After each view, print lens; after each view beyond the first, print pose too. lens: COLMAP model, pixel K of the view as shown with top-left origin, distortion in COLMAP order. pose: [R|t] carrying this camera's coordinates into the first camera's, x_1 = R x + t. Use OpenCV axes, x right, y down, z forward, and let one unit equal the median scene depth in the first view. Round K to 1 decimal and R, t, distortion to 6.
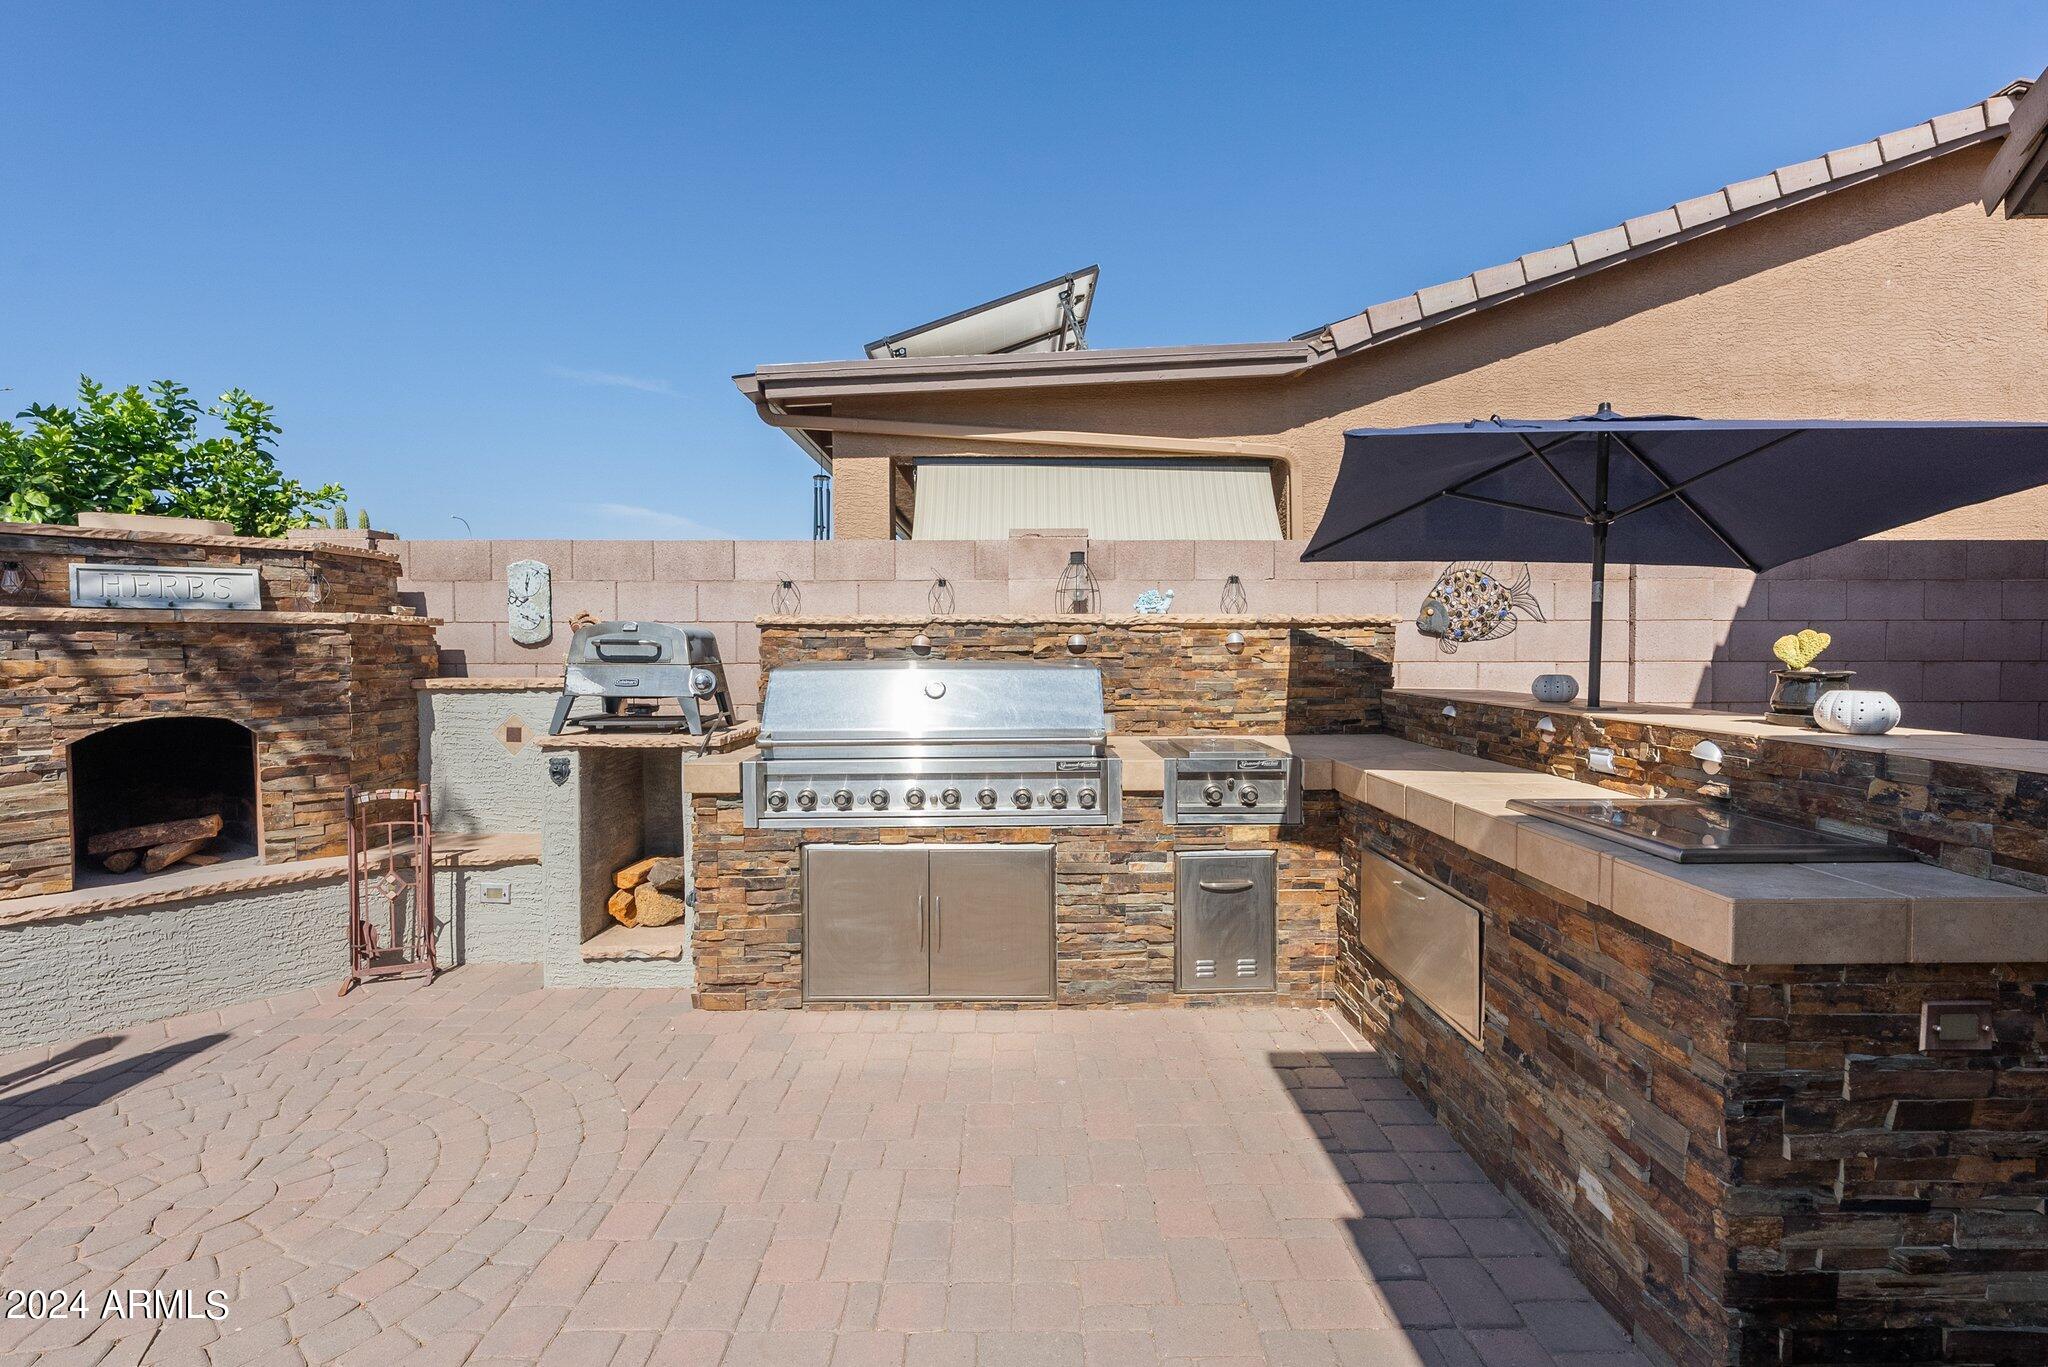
lens RADIAL K [[914.1, 0, 1052.6], [0, 914.1, 673.3], [0, 0, 1]] dist [-0.000200, -0.000430]
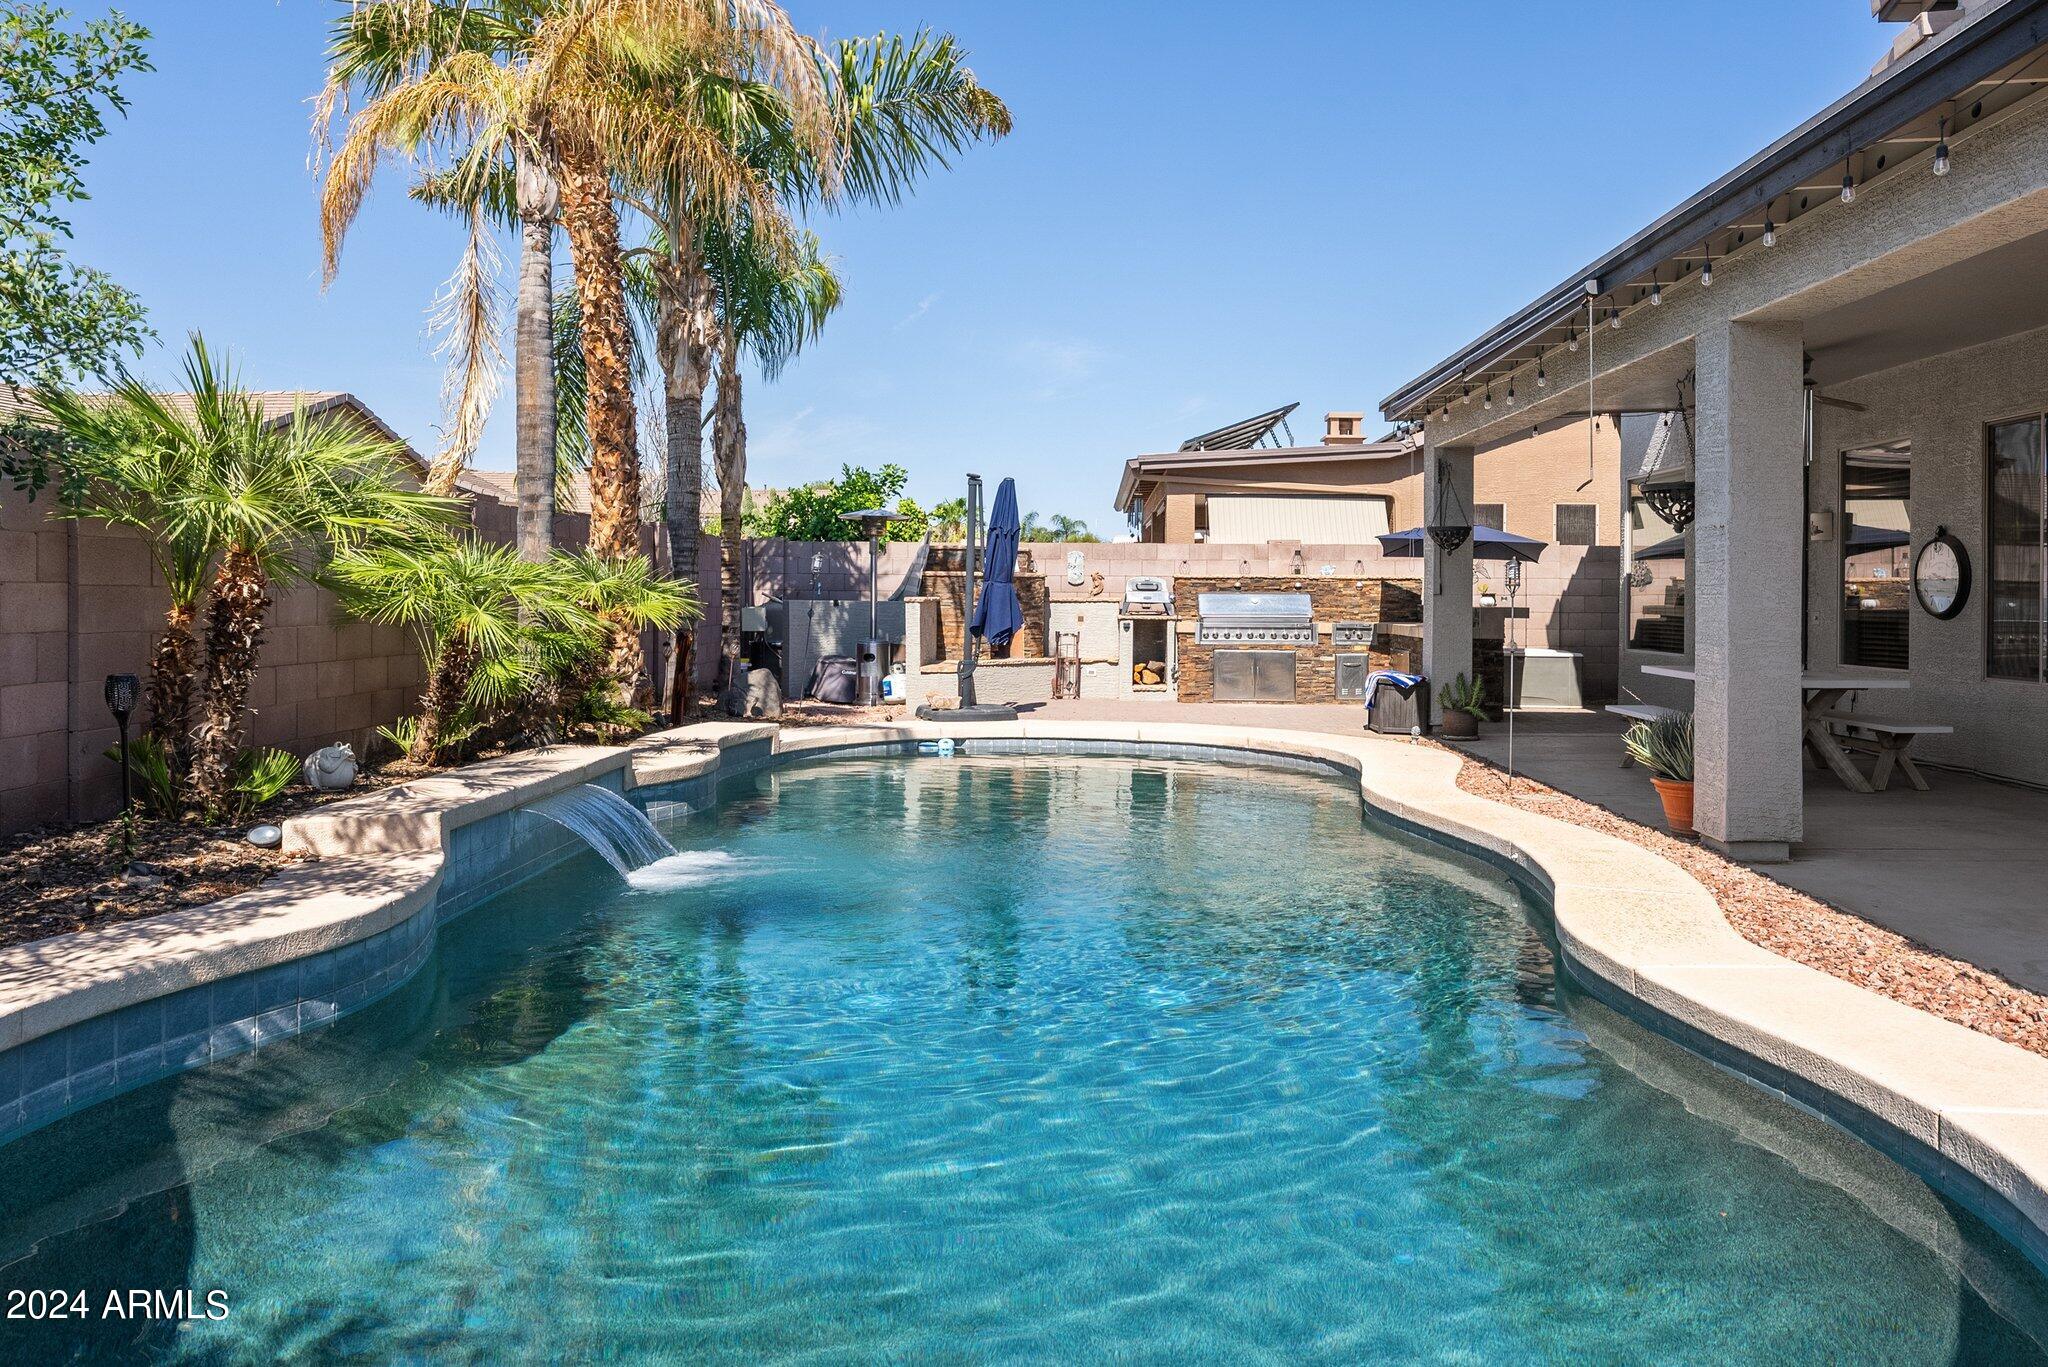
lens RADIAL K [[1424.6, 0, 1017.1], [0, 1424.6, 604.6], [0, 0, 1]] dist [0.008141, 0.003065]
pose [[0.995856, 0.008829, -0.090514, -0.466164], [-0.010634, 0.999754, -0.019480, 0.125425], [0.090319, 0.020362, 0.995705, -3.614564]]
